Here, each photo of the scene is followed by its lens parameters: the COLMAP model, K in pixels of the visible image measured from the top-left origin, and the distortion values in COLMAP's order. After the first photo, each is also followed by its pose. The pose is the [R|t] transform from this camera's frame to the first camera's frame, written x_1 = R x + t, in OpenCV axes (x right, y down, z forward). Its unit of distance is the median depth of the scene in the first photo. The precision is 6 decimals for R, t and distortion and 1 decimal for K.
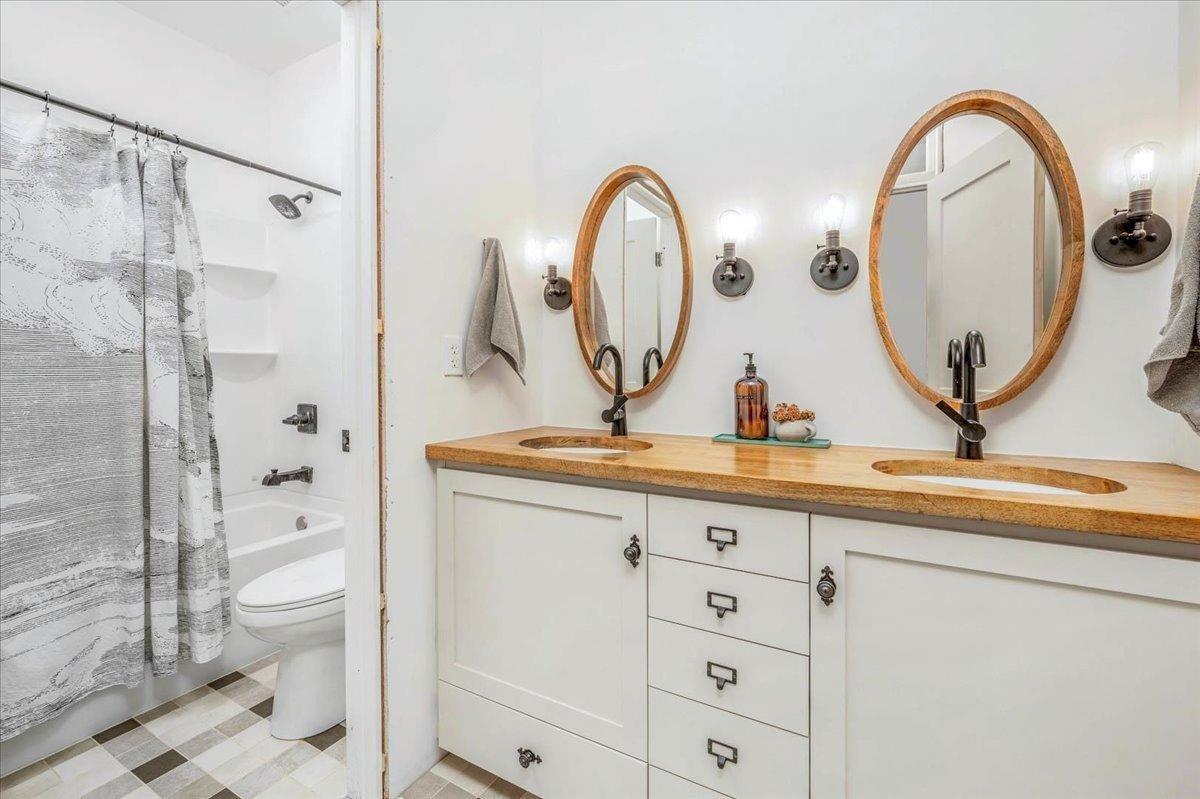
lens RADIAL K [[477.8, 0, 600.3], [0, 477.8, 368.2], [0, 0, 1]] dist [0.000540, -0.000046]
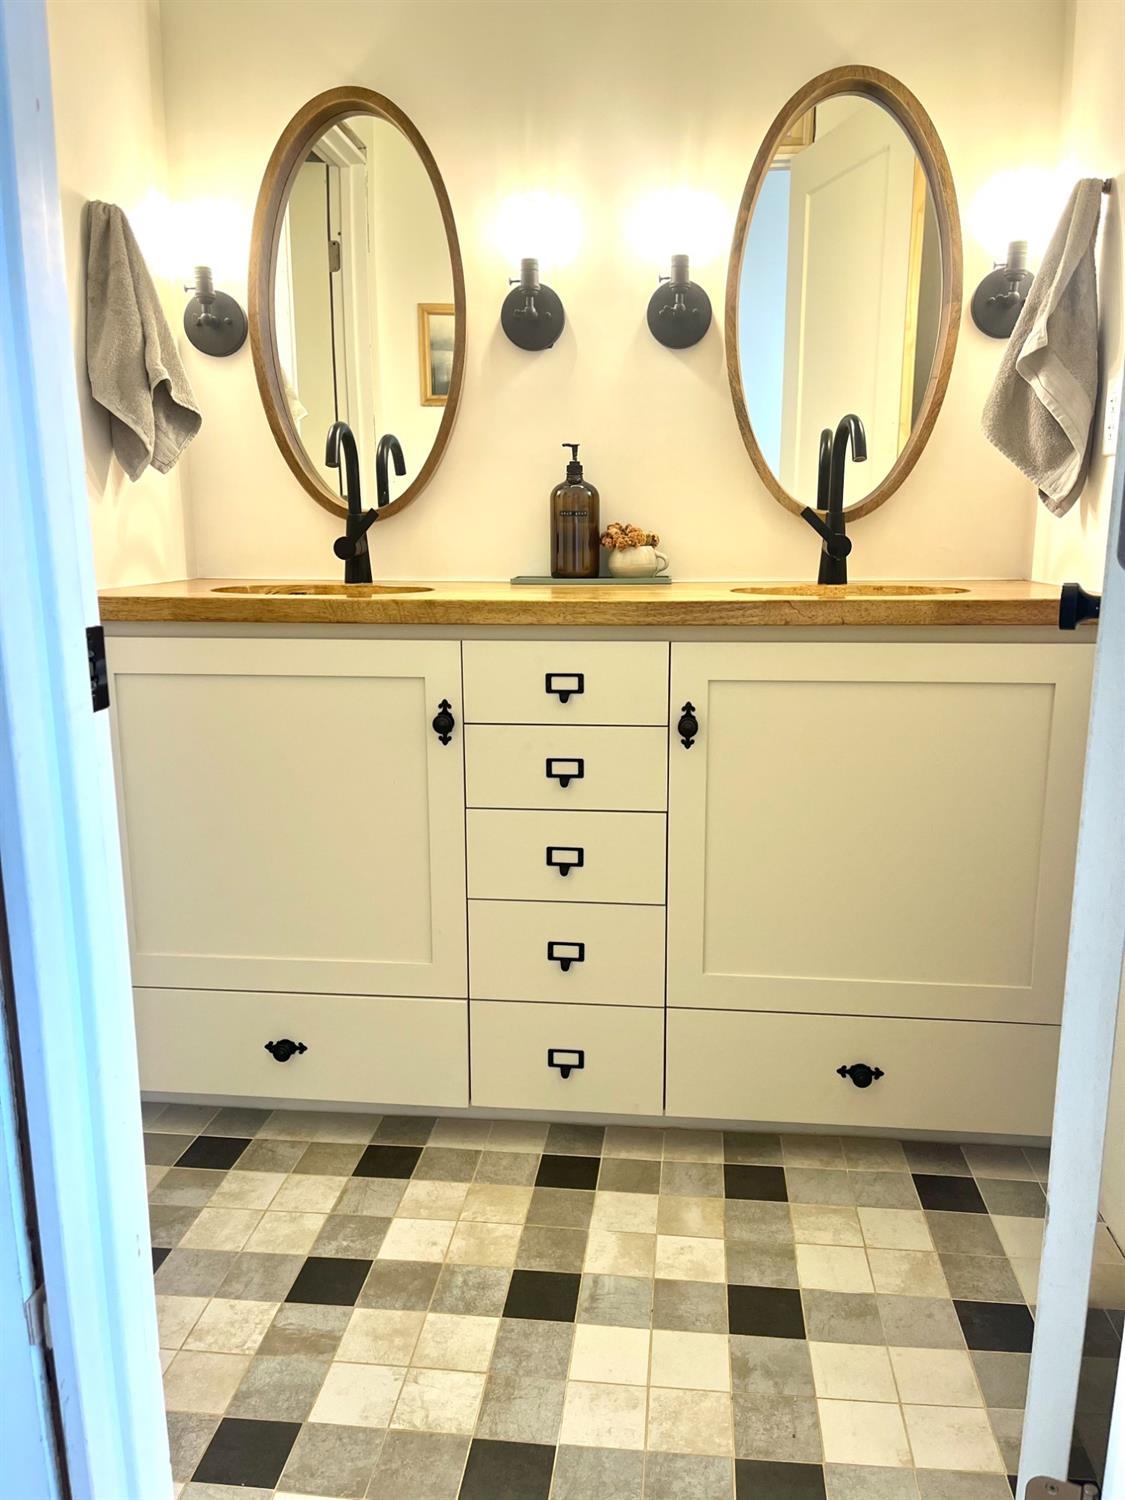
lens RADIAL K [[1112.5, 0, 562.5], [0, 1112.5, 750.0], [0, 0, 1]] dist [0.088599, -0.000412]
pose [[0.910602, -0.083353, 0.404791, -0.446315], [0.004580, 0.981426, 0.191788, 0.105764], [-0.413258, -0.172789, 0.894070, -0.568526]]
